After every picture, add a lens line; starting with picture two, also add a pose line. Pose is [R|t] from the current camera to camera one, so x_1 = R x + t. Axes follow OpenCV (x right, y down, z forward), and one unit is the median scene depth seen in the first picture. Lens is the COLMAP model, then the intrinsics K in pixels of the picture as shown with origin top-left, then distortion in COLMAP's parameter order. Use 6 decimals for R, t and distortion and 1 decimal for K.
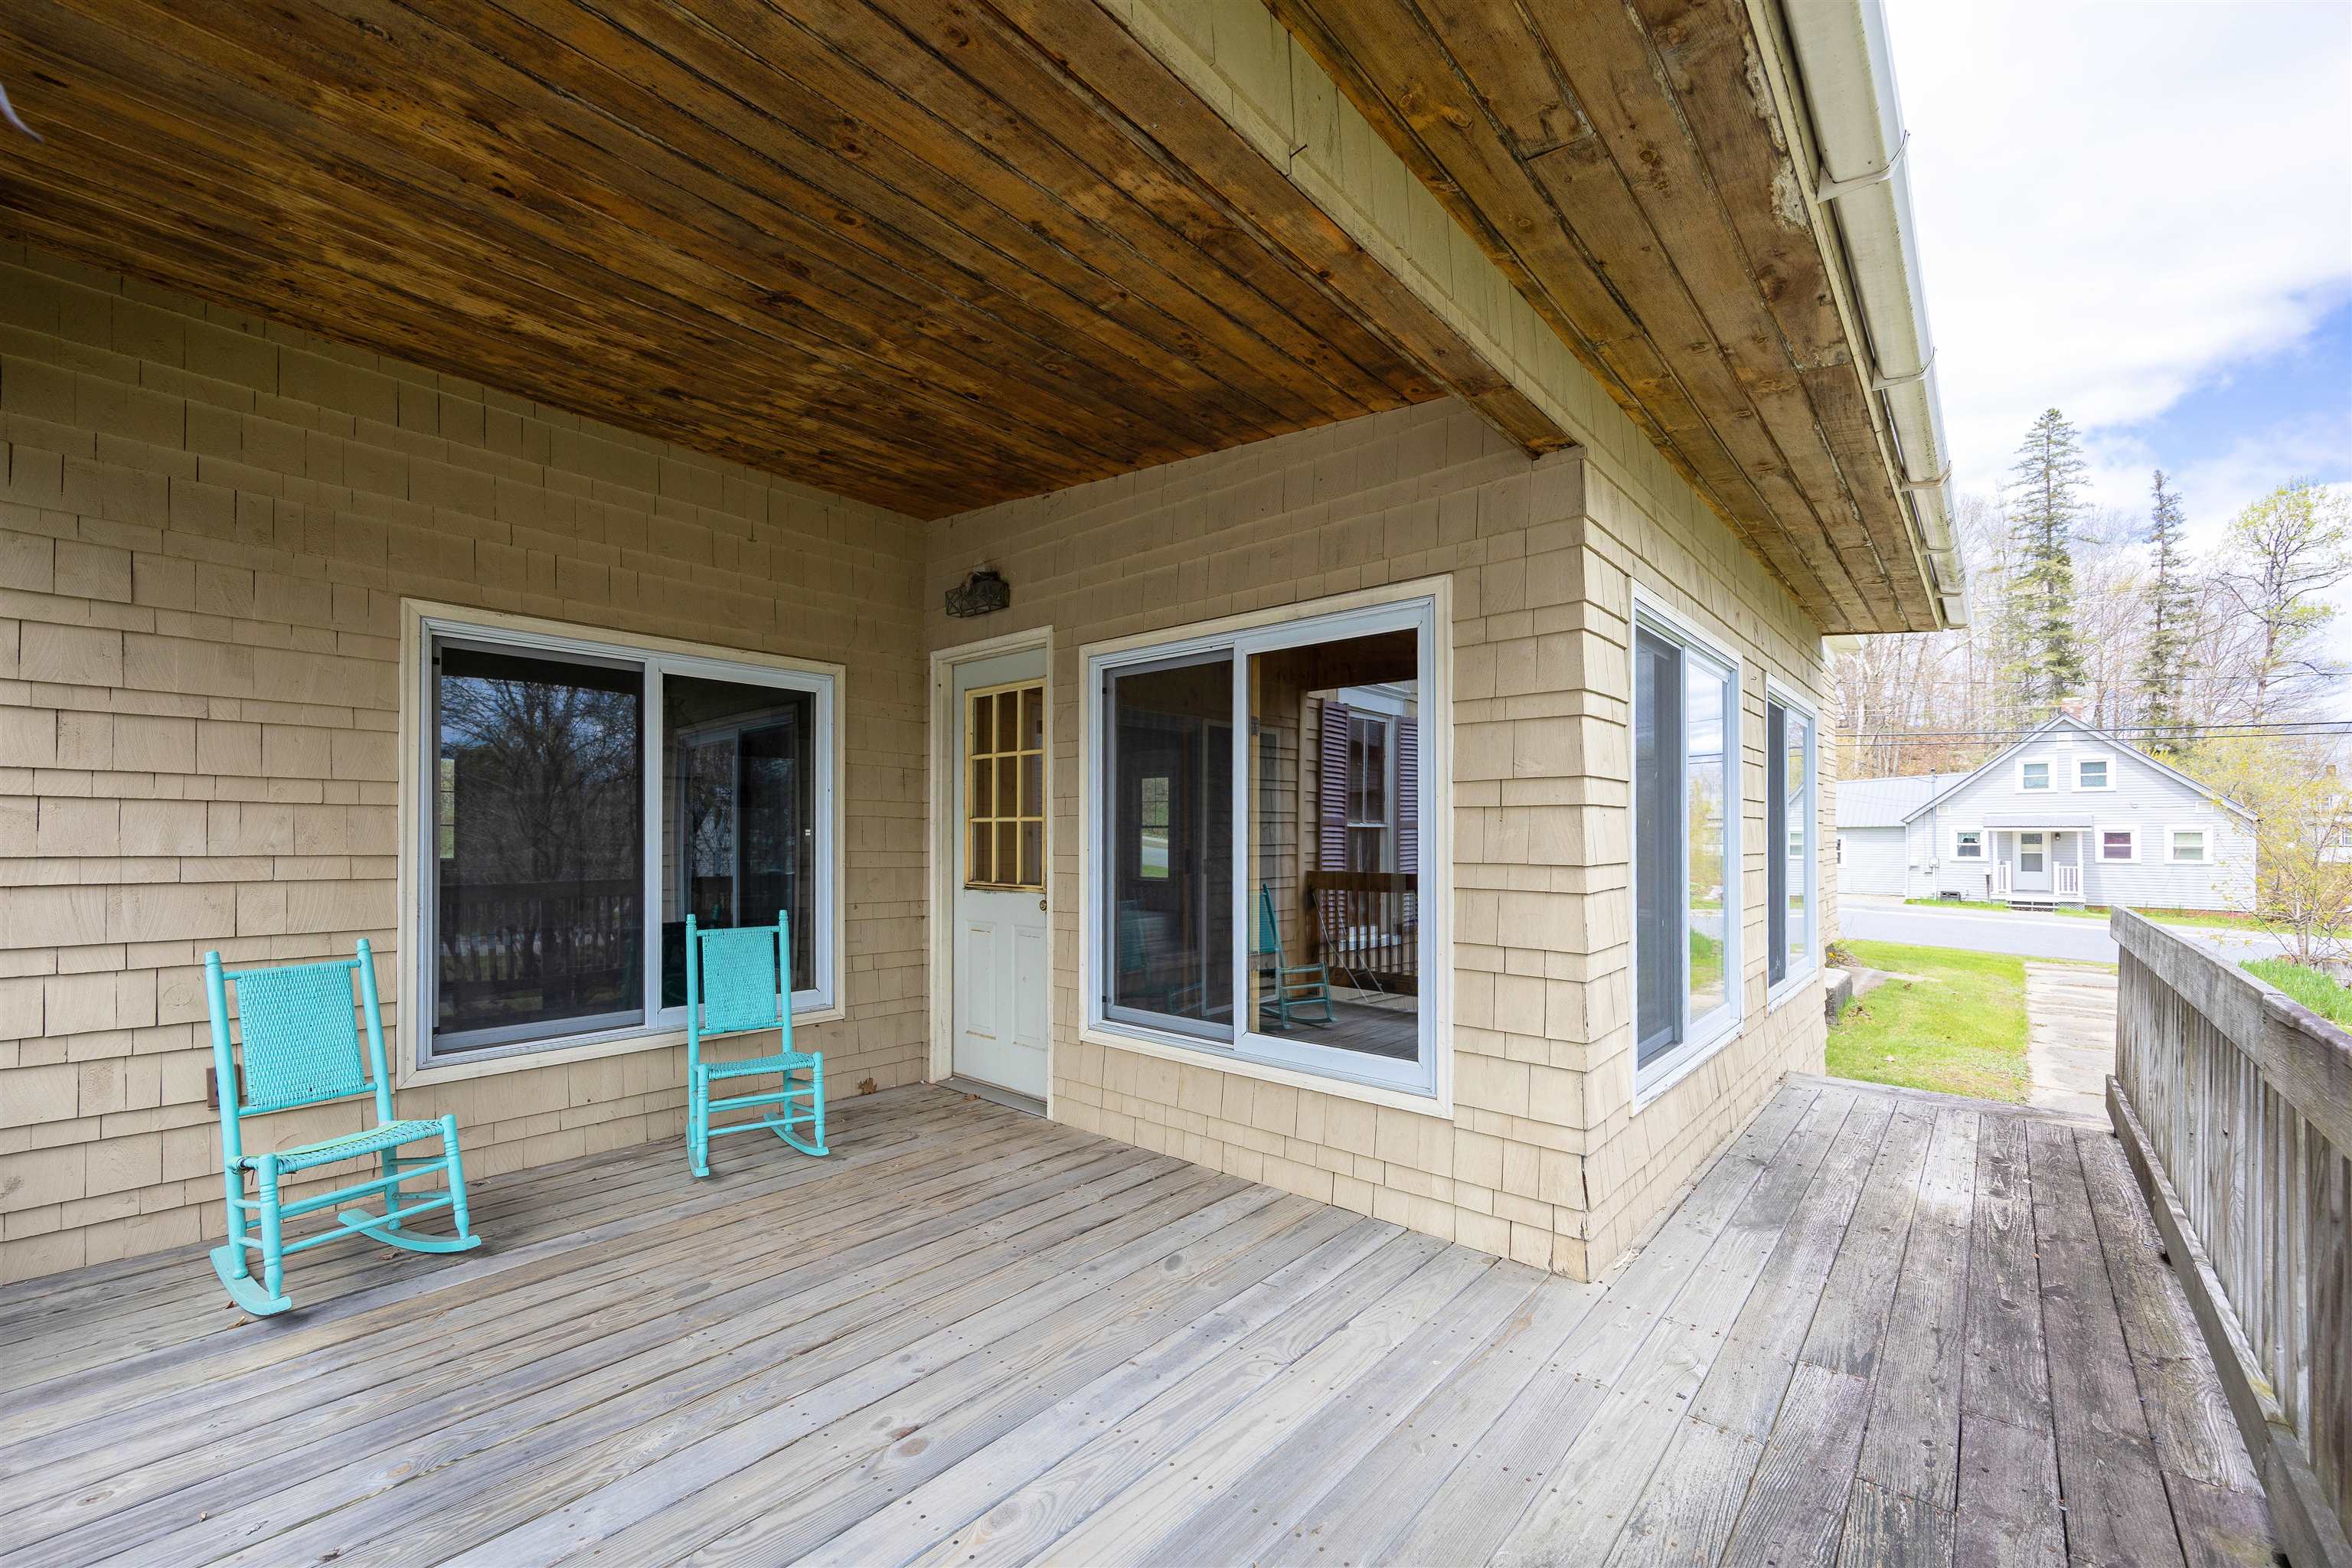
lens RADIAL K [[927.6, 0, 1193.3], [0, 927.6, 828.0], [0, 0, 1]] dist [-0.000413, 0.000062]
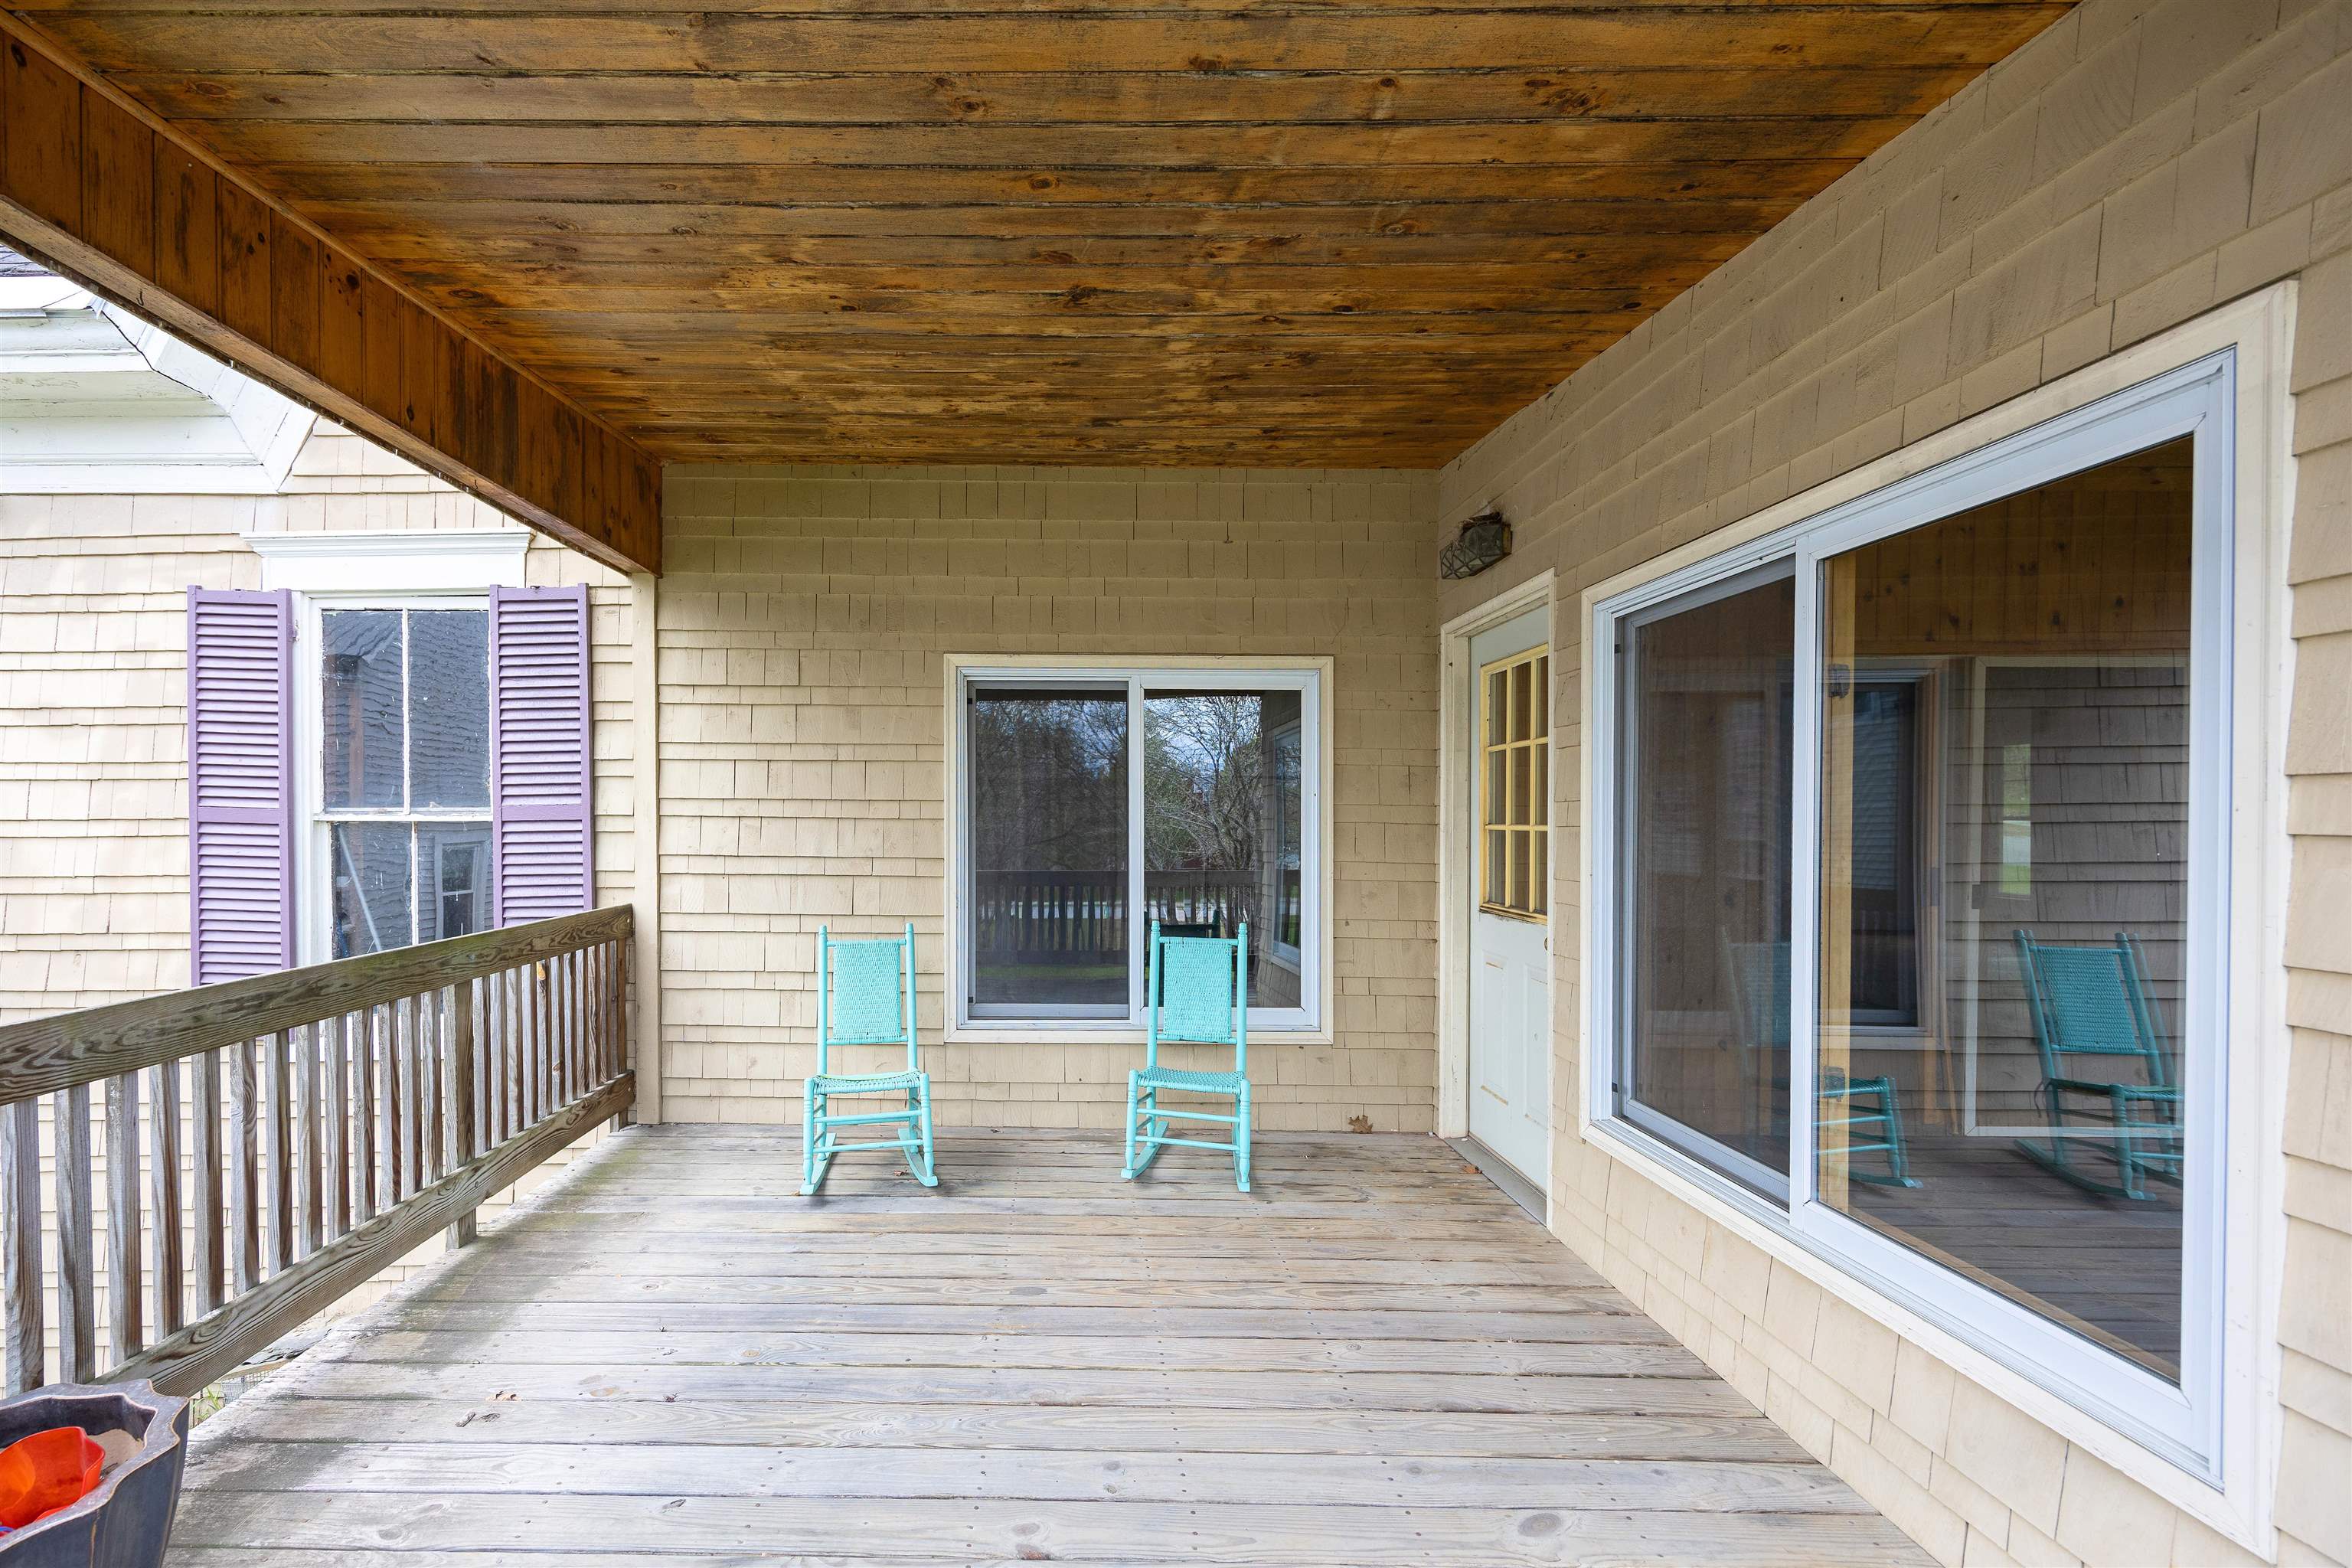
lens RADIAL K [[955.7, 0, 1176.1], [0, 955.7, 822.6], [0, 0, 1]] dist [-0.001165, -0.000254]
pose [[0.644172, 0.014400, -0.764745, 0.285006], [-0.000188, 0.999826, 0.018668, -0.035884], [0.764881, -0.011882, 0.644062, 0.330767]]
